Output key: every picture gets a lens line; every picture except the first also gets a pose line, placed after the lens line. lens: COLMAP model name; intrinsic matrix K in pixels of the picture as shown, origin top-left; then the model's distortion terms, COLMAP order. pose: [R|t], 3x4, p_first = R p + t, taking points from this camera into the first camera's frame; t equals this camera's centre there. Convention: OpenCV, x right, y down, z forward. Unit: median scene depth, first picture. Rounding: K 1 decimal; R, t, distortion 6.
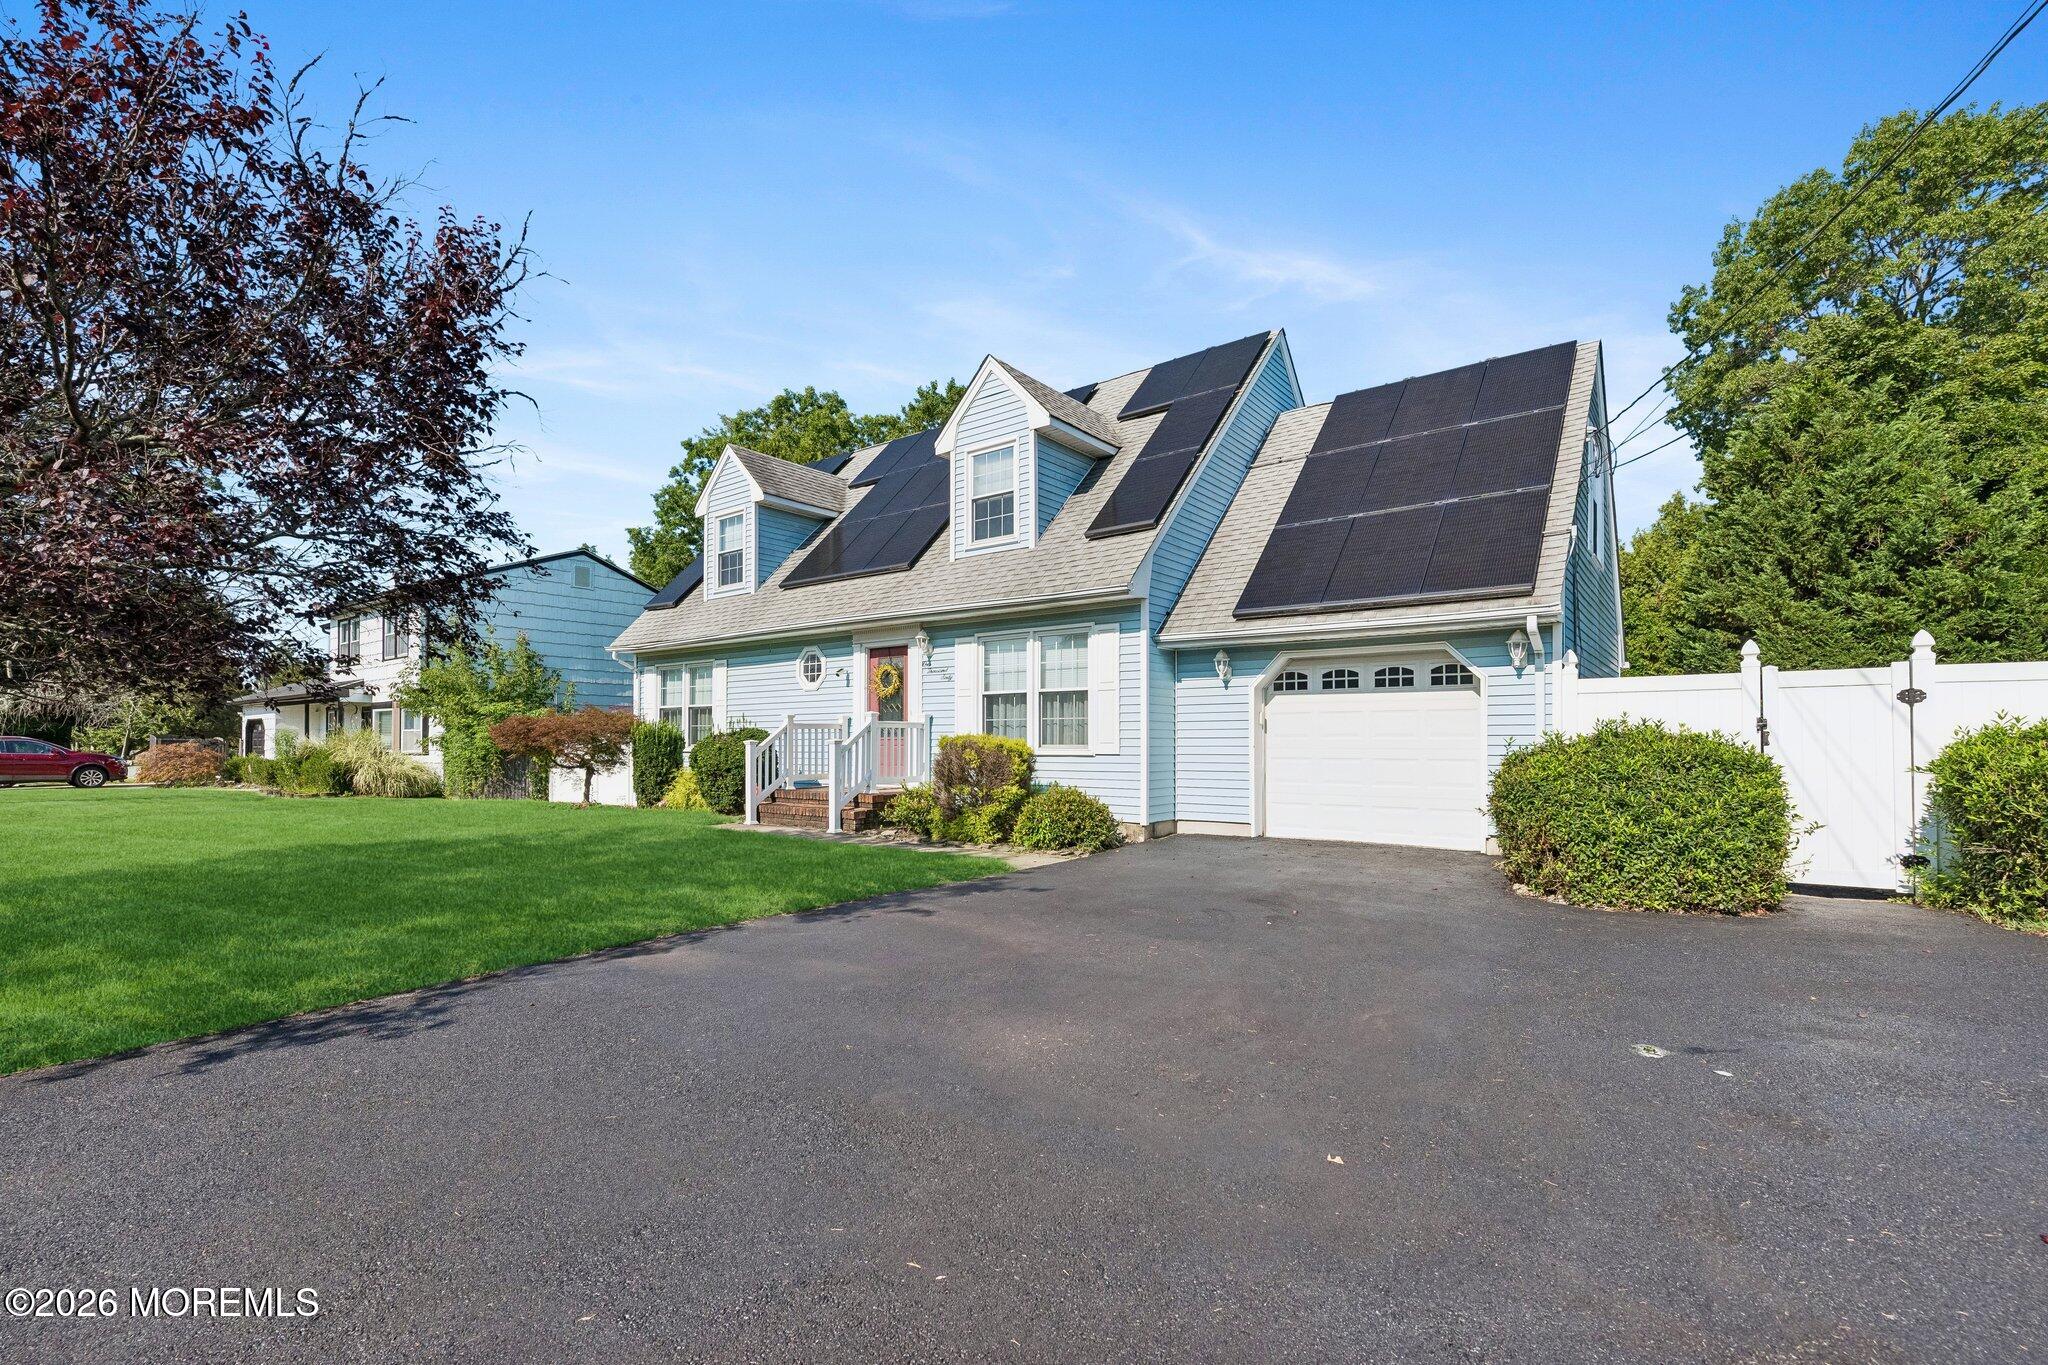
lens RADIAL K [[885.5, 0, 1028.2], [0, 885.5, 724.6], [0, 0, 1]] dist [-0.000414, -0.000128]
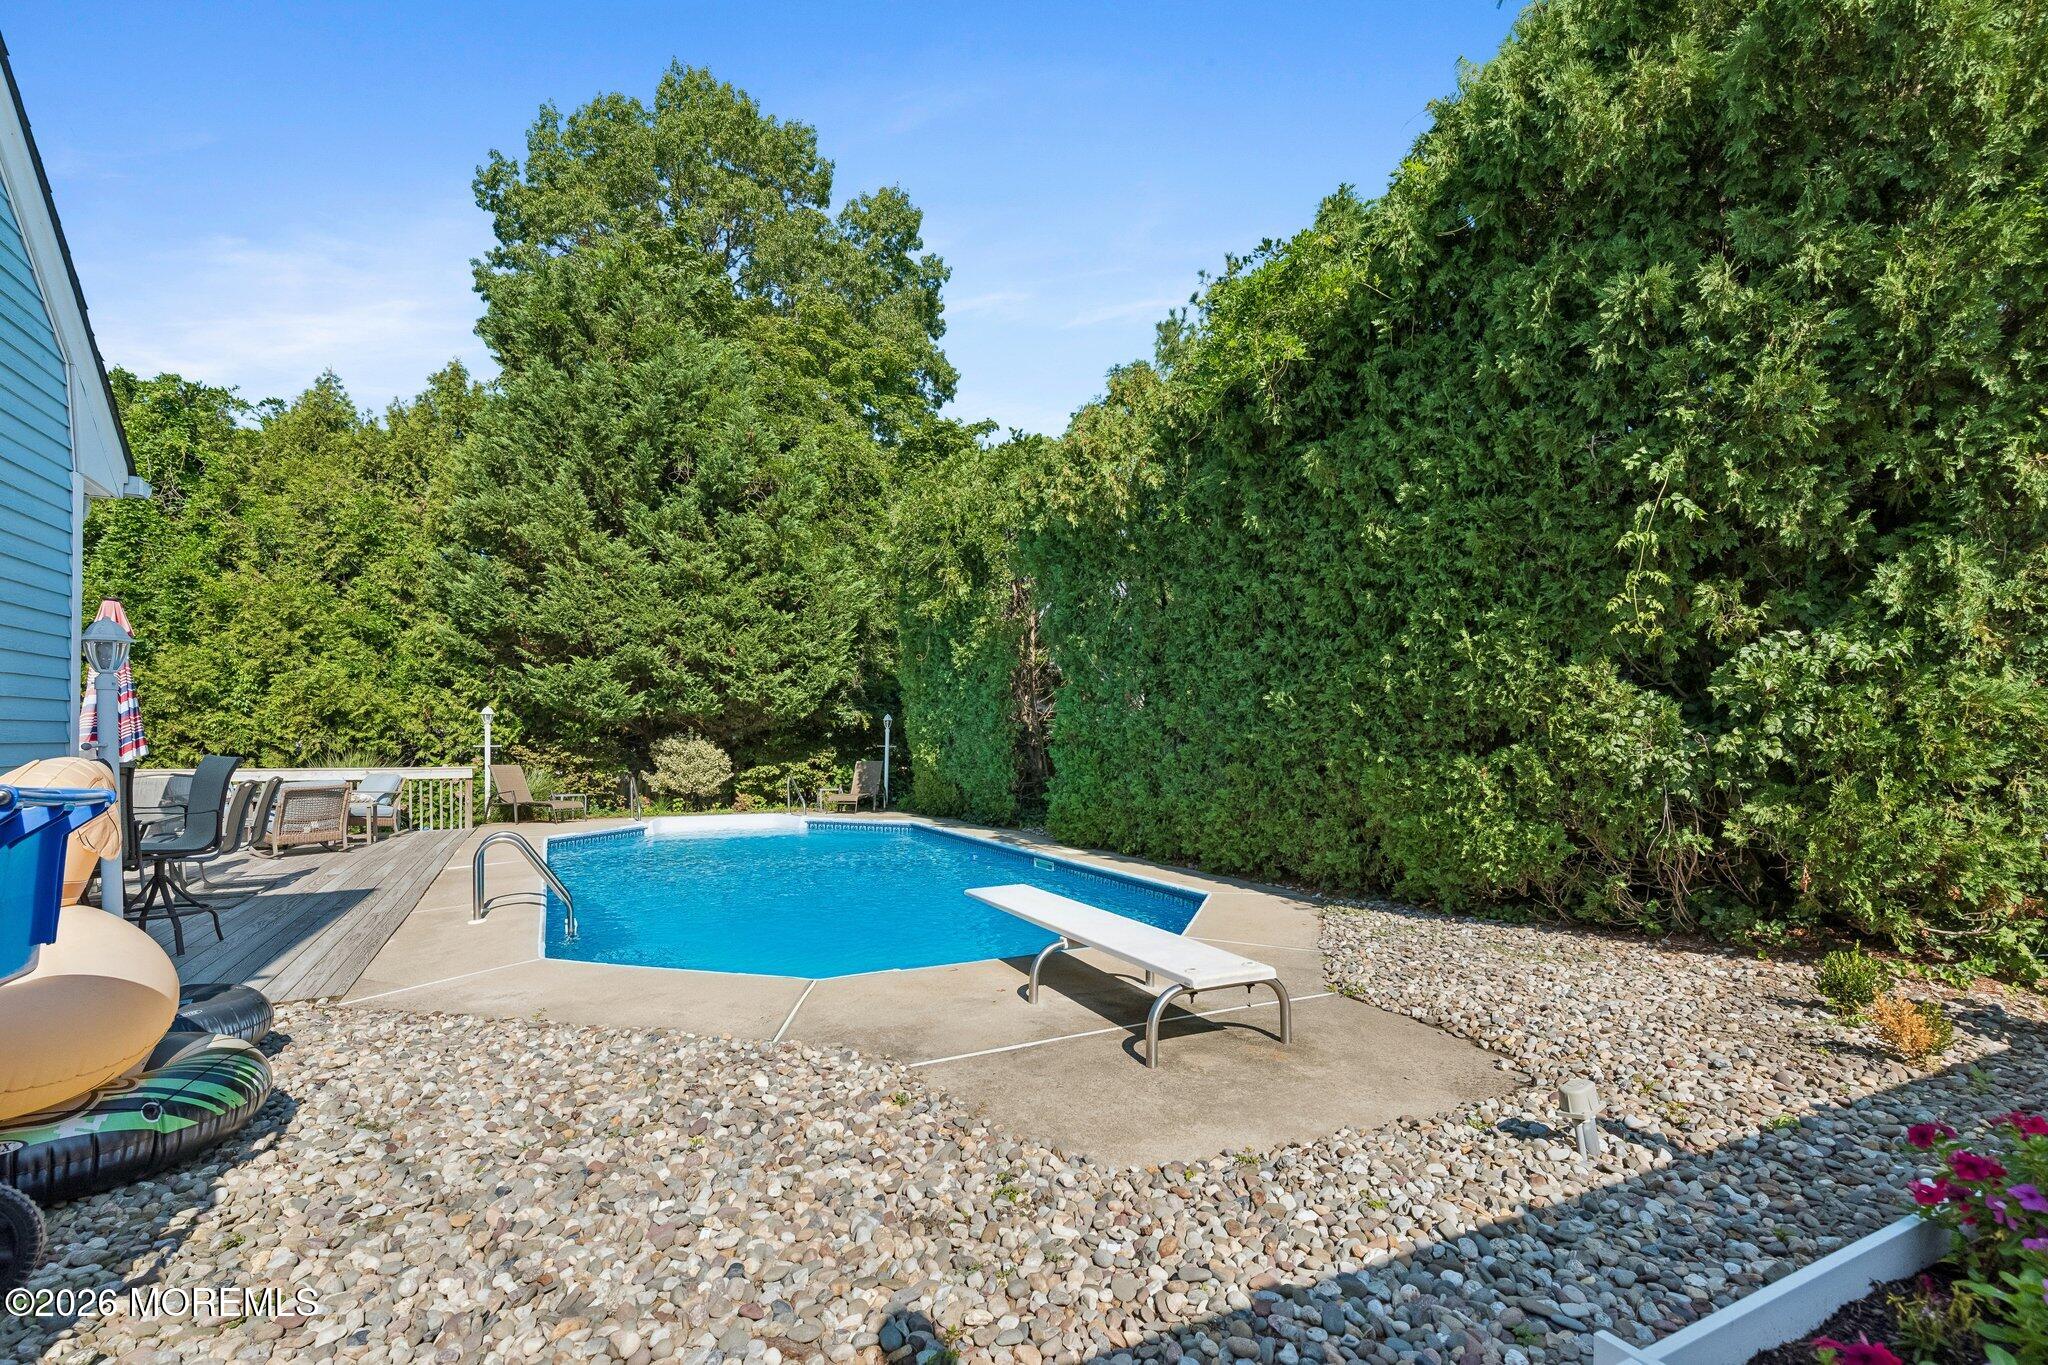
lens RADIAL K [[915.9, 0, 1033.1], [0, 915.9, 736.3], [0, 0, 1]] dist [0.000693, 0.000235]
pose [[0.415264, 0.000882, 0.909701, 0.288595], [-0.017679, 0.999818, 0.007101, 0.011284], [-0.909529, -0.019032, 0.415204, 0.313387]]
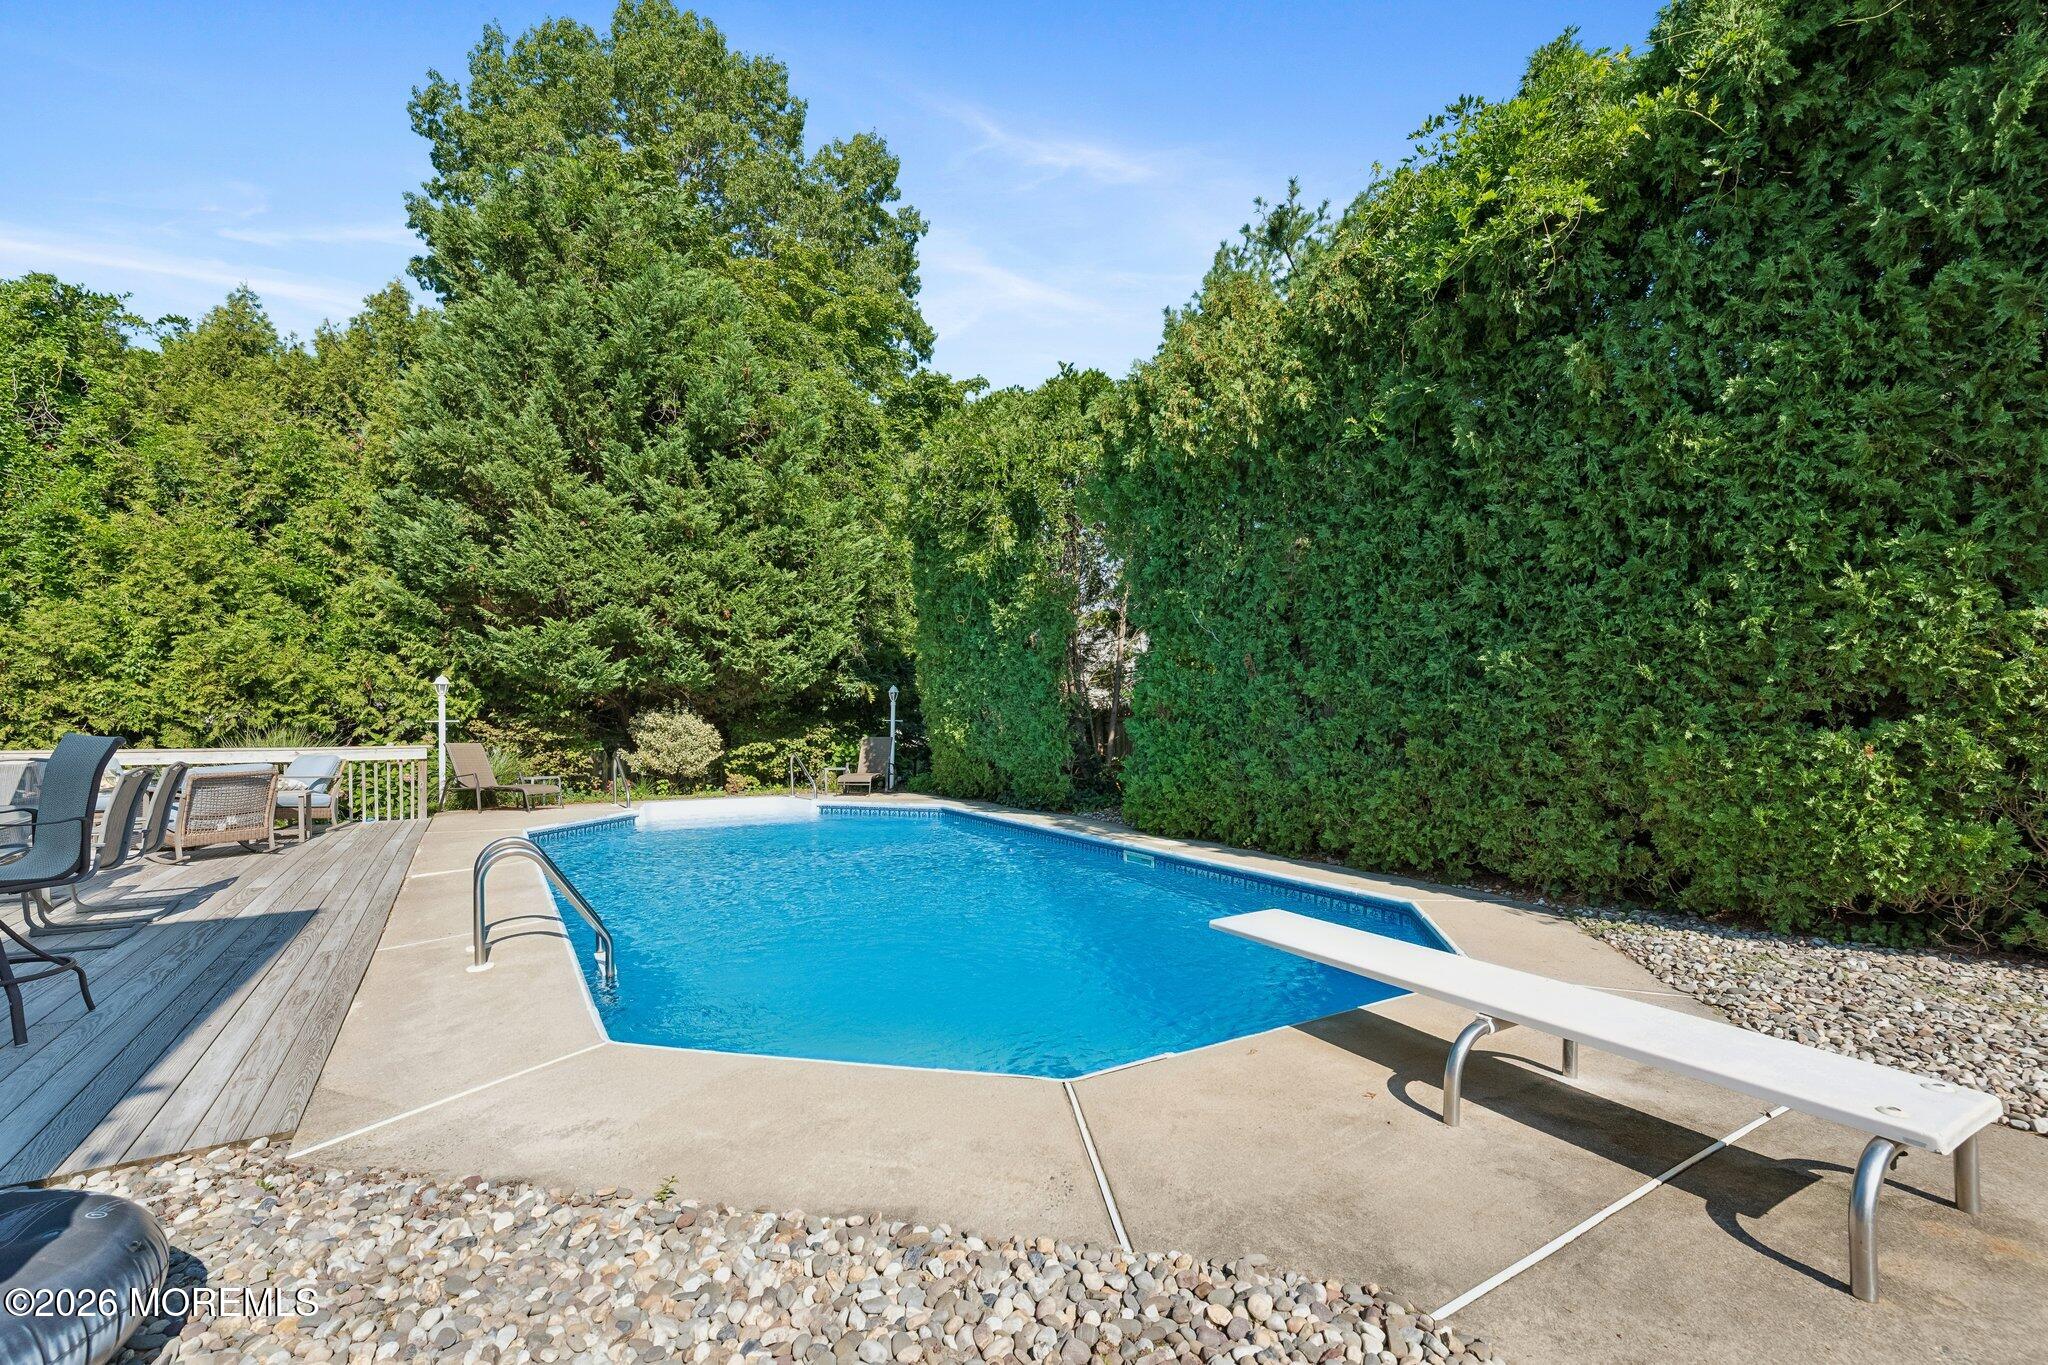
lens RADIAL K [[894.5, 0, 1033.0], [0, 894.5, 714.8], [0, 0, 1]] dist [0.000342, -0.000139]
pose [[0.350896, -0.003149, 0.936409, 0.331163], [-0.016832, 0.999812, 0.009670, 0.014104], [-0.936263, -0.019155, 0.350777, 0.399165]]
